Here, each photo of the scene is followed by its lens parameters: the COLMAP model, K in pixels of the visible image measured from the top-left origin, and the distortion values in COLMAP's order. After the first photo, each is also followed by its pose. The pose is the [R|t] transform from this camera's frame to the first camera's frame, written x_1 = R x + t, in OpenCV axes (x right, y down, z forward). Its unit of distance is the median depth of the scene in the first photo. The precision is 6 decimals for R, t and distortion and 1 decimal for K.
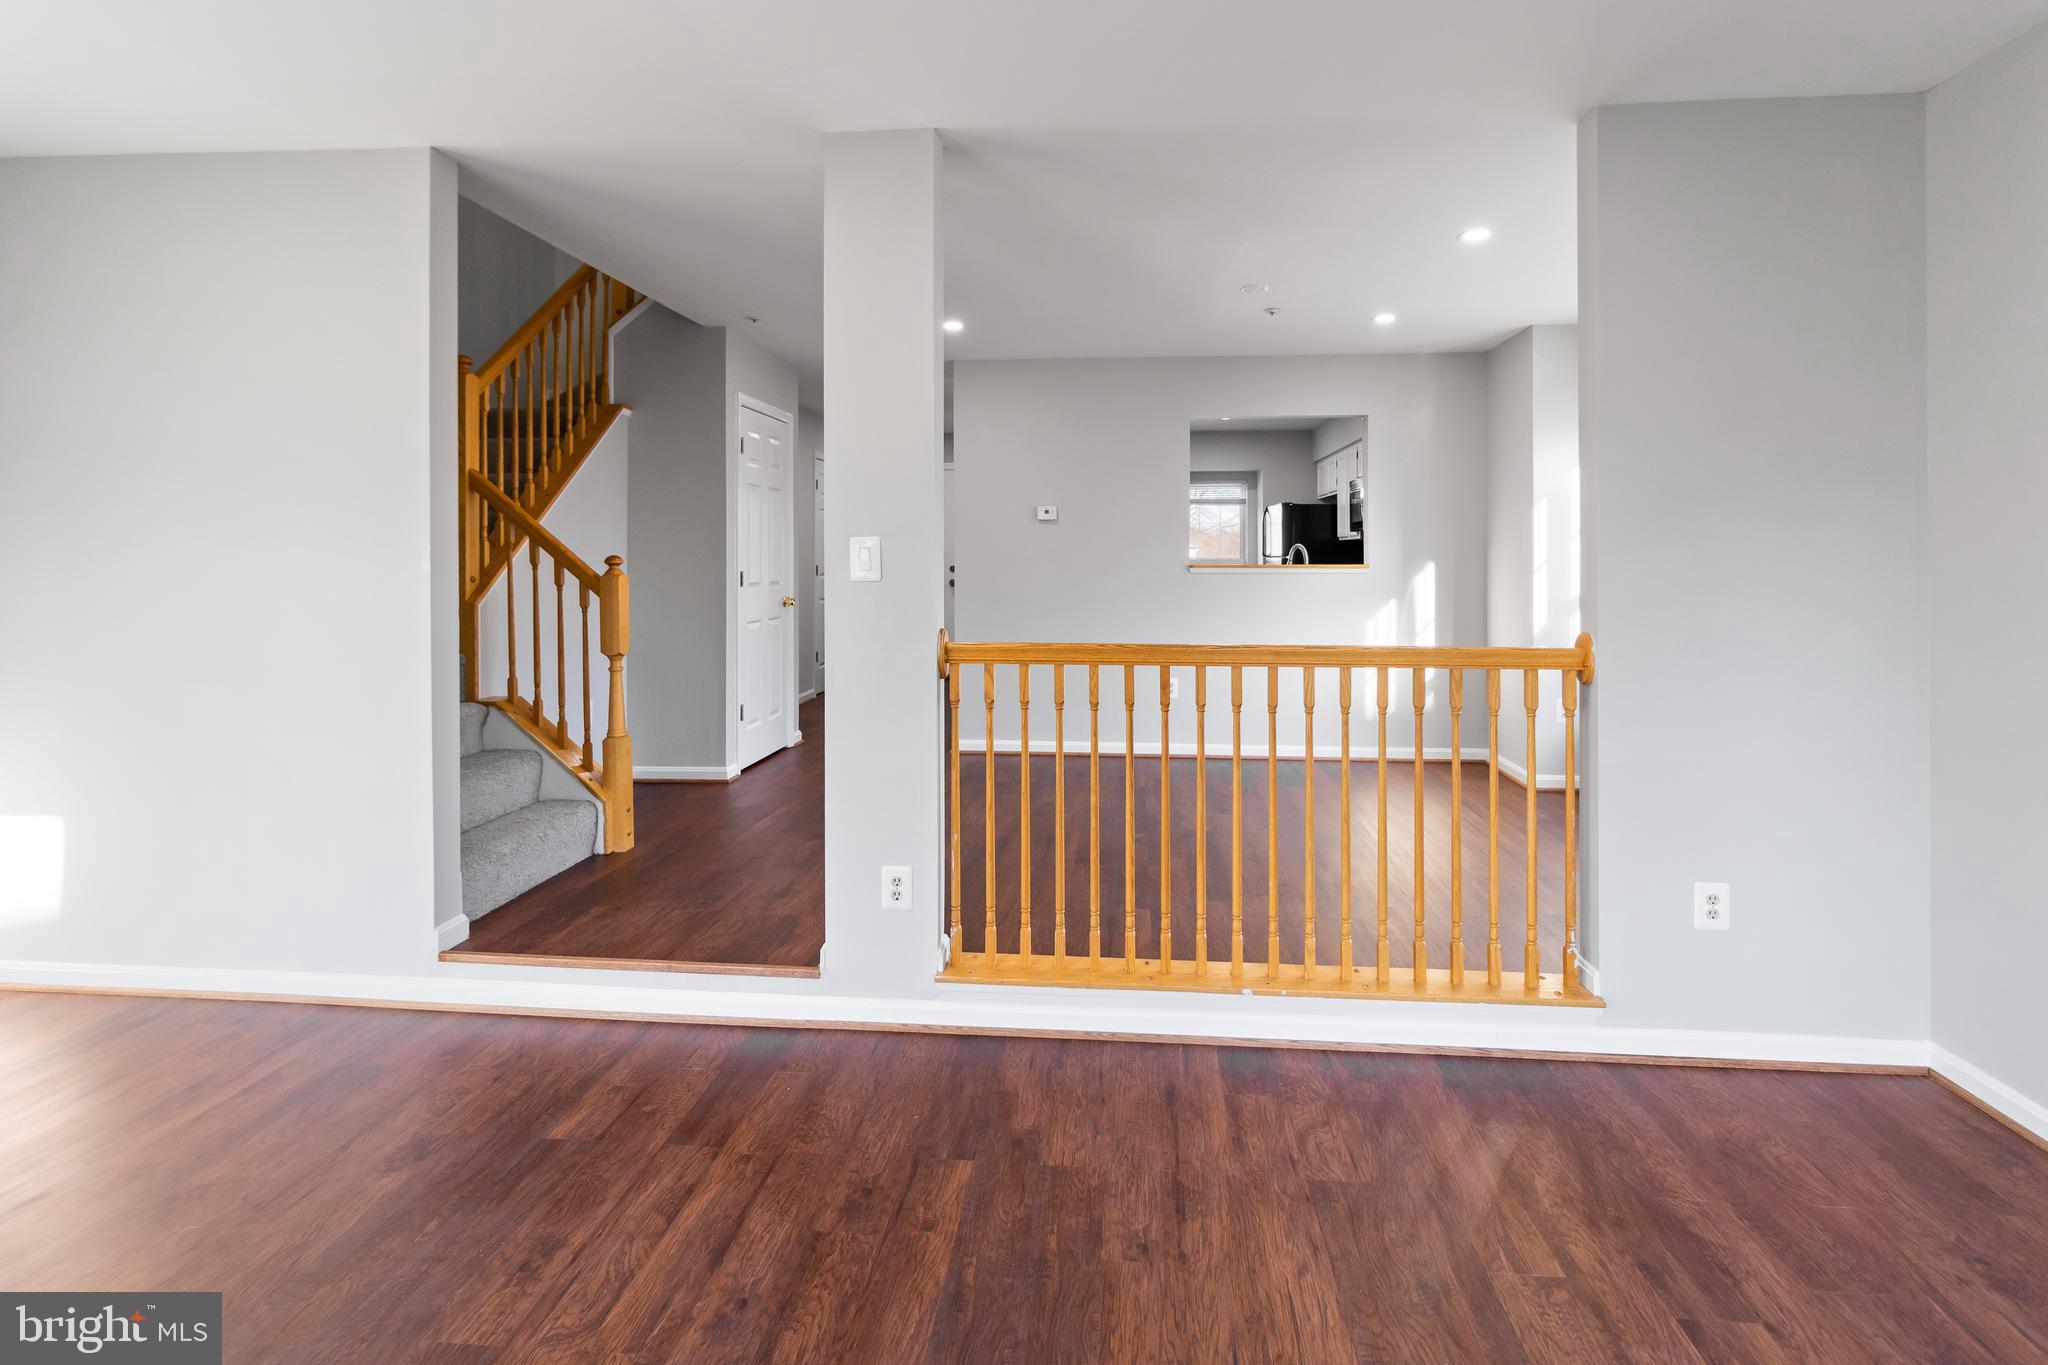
lens RADIAL K [[1008.8, 0, 1091.6], [0, 1008.8, 562.2], [0, 0, 1]] dist [-0.001984, -0.000179]
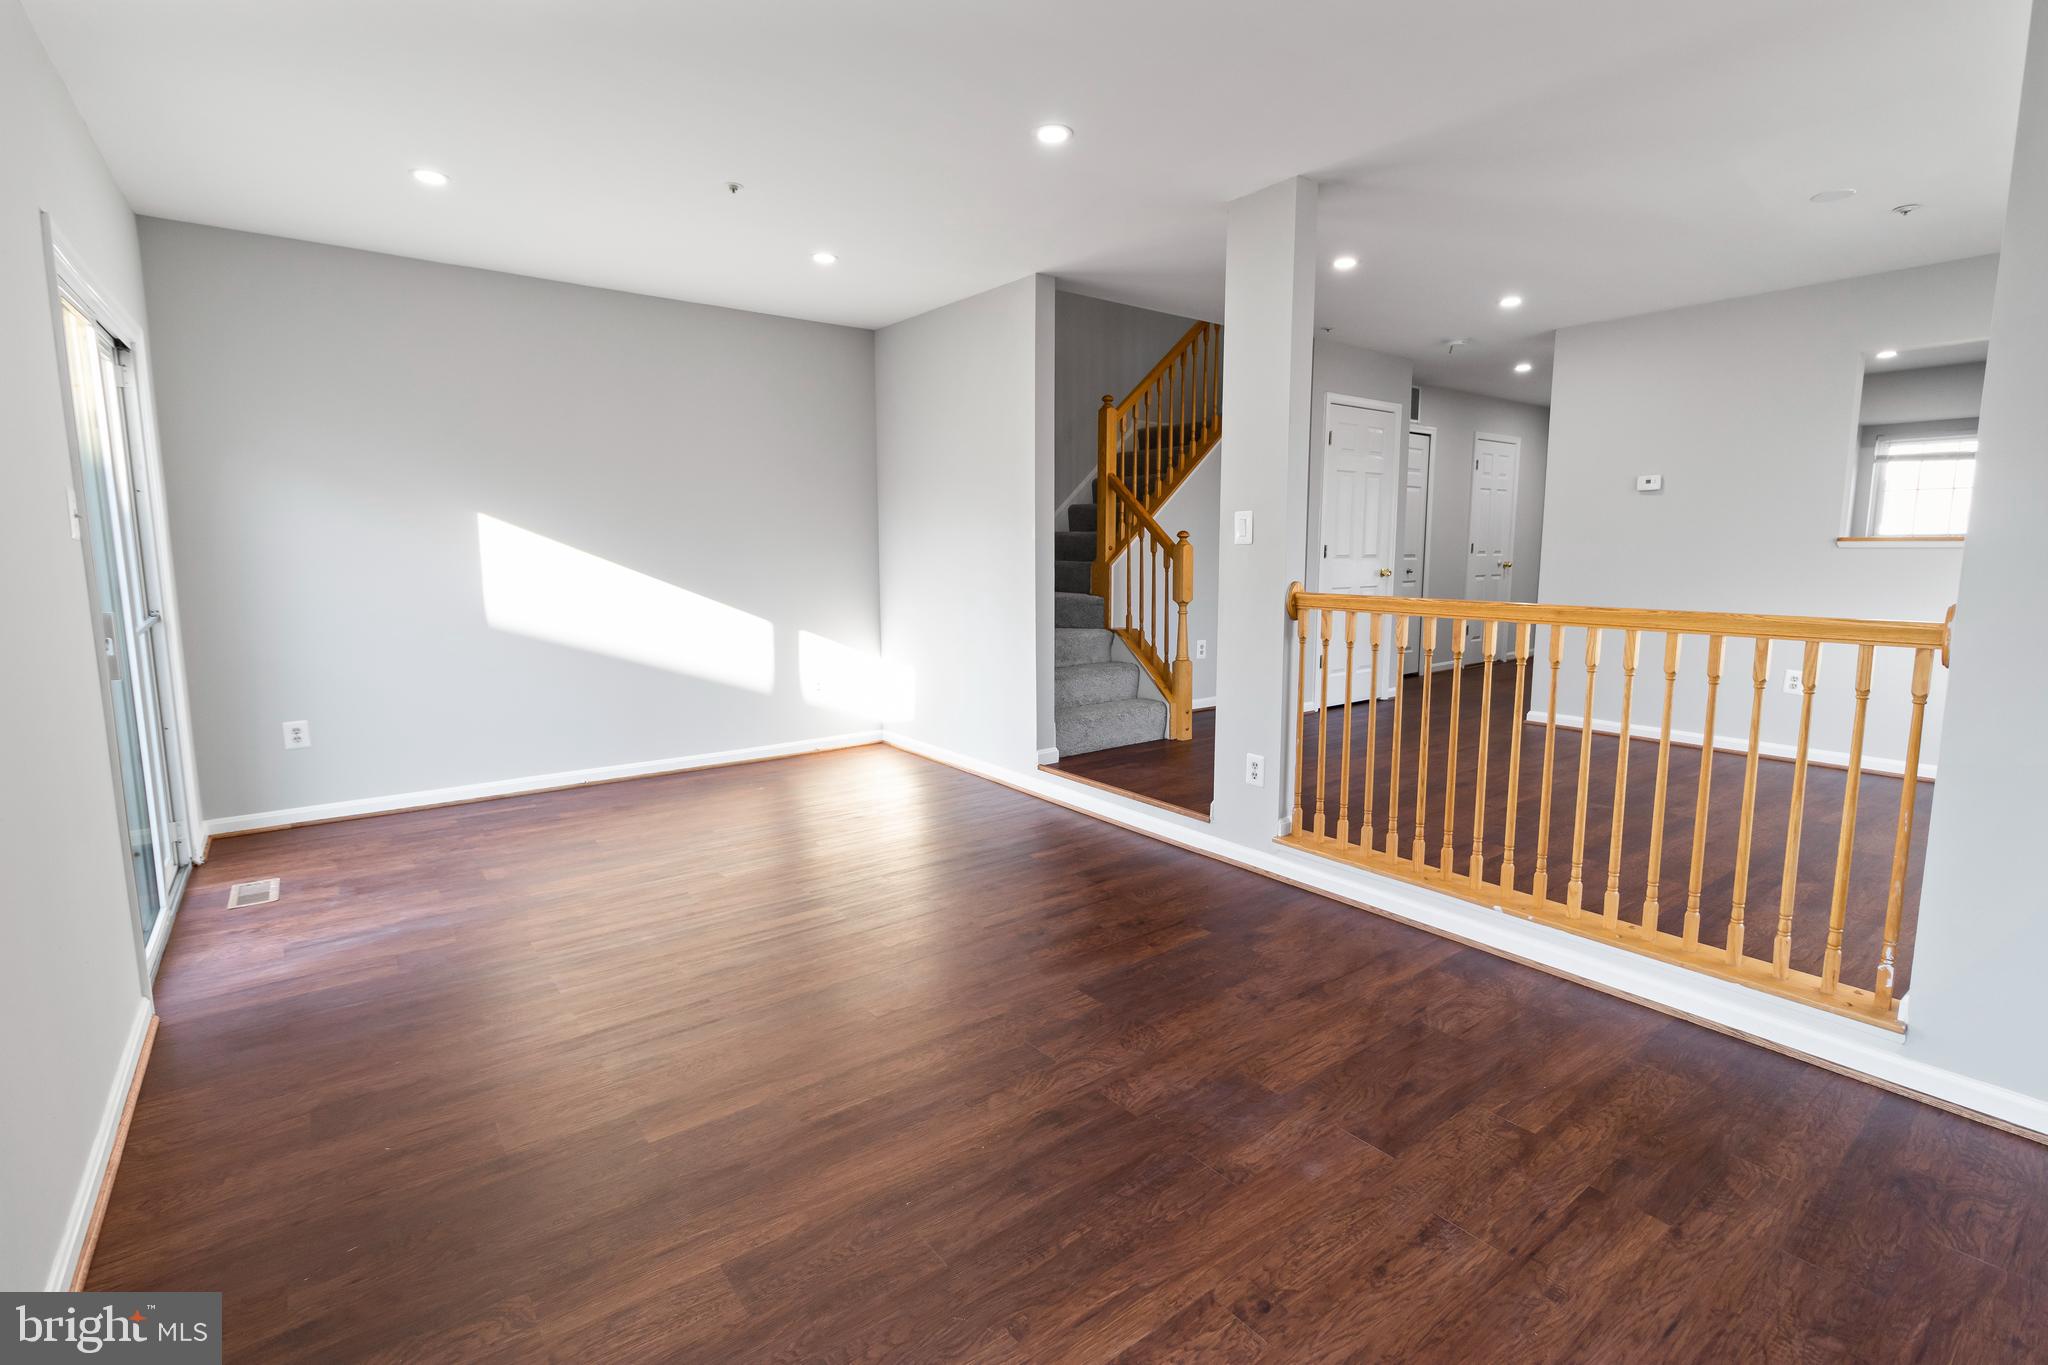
lens RADIAL K [[974.5, 0, 1024.0], [0, 974.5, 682.5], [0, 0, 1]] dist [-0.002458, -0.000535]
pose [[0.659475, 0.102967, -0.744641, 0.552283], [-0.001409, 0.990742, 0.135749, 0.024576], [0.751725, -0.088474, 0.653515, -0.087508]]
